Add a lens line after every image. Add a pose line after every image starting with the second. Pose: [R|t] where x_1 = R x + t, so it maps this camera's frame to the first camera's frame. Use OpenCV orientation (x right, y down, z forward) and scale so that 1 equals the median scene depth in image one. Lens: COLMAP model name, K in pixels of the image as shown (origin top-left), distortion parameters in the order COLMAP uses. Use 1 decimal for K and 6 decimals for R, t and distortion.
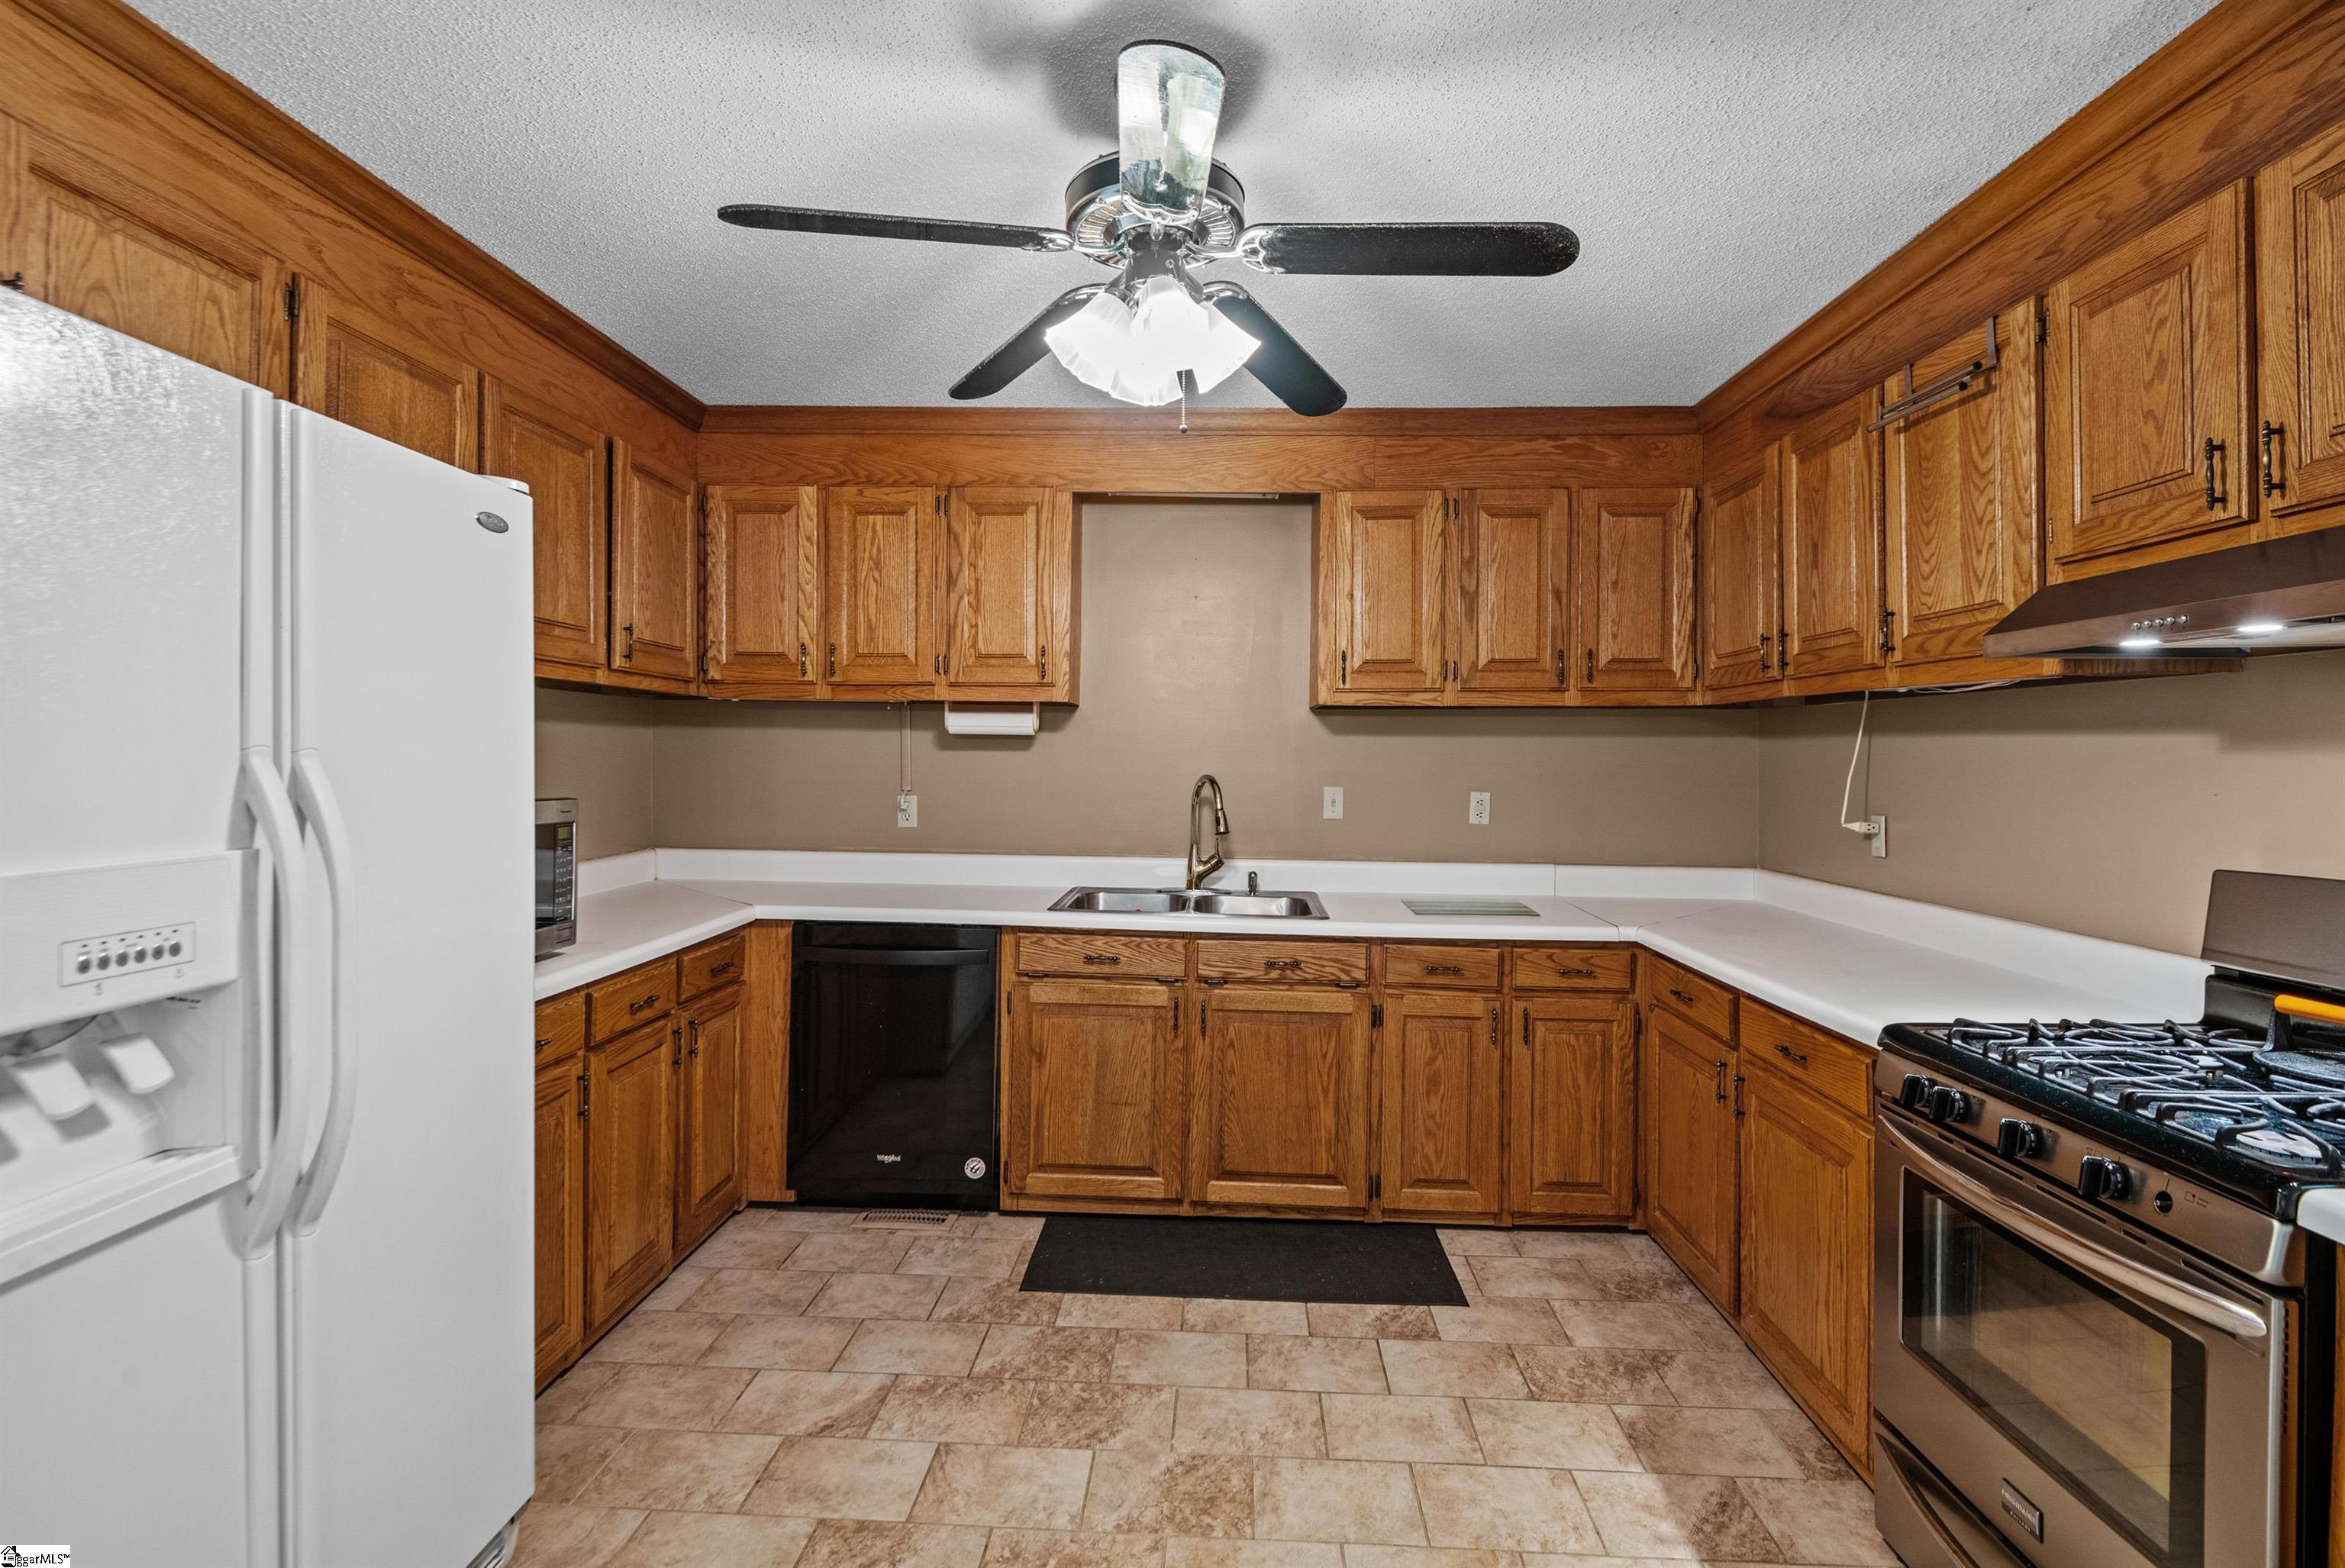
lens RADIAL K [[1103.5, 0, 1172.0], [0, 1103.5, 751.2], [0, 0, 1]] dist [0.024914, -0.017435]
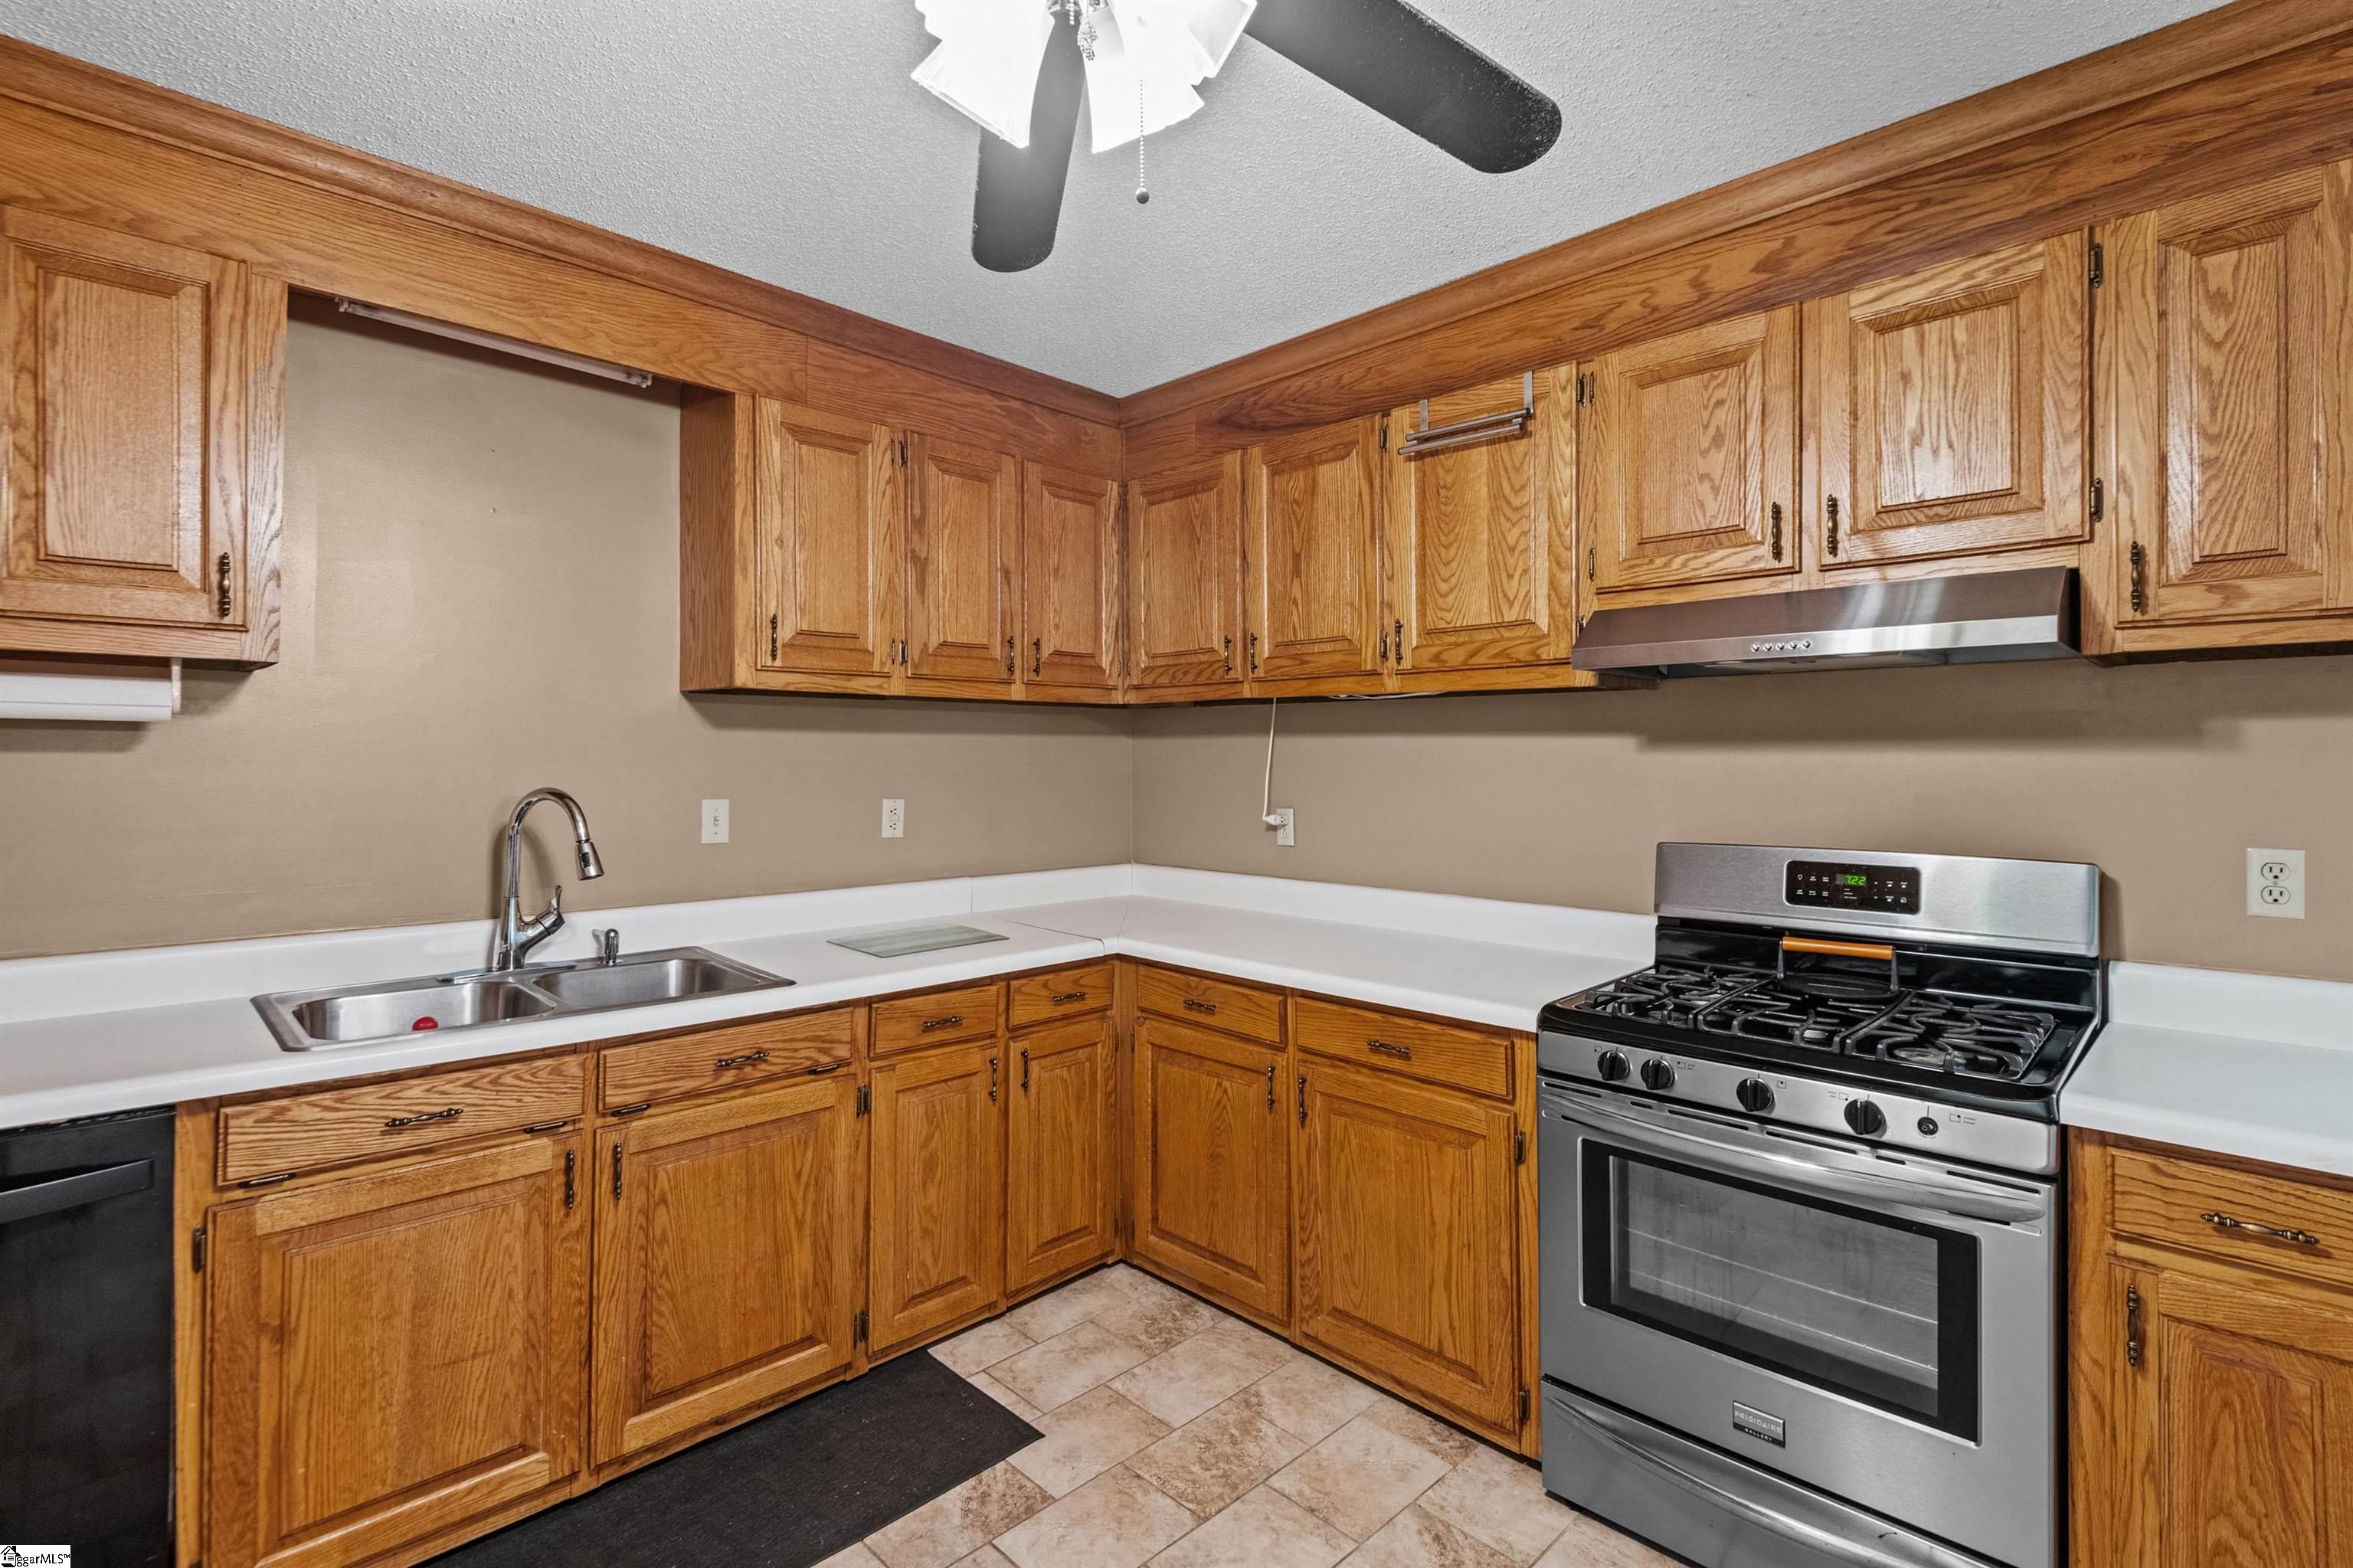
lens RADIAL K [[1079.6, 0, 1177.1], [0, 1079.6, 754.4], [0, 0, 1]] dist [0.036770, -0.028553]
pose [[0.669958, -0.004190, 0.742387, -0.222397], [0.000880, 0.999988, 0.004850, -0.001341], [-0.742398, -0.002596, 0.669954, 0.343072]]
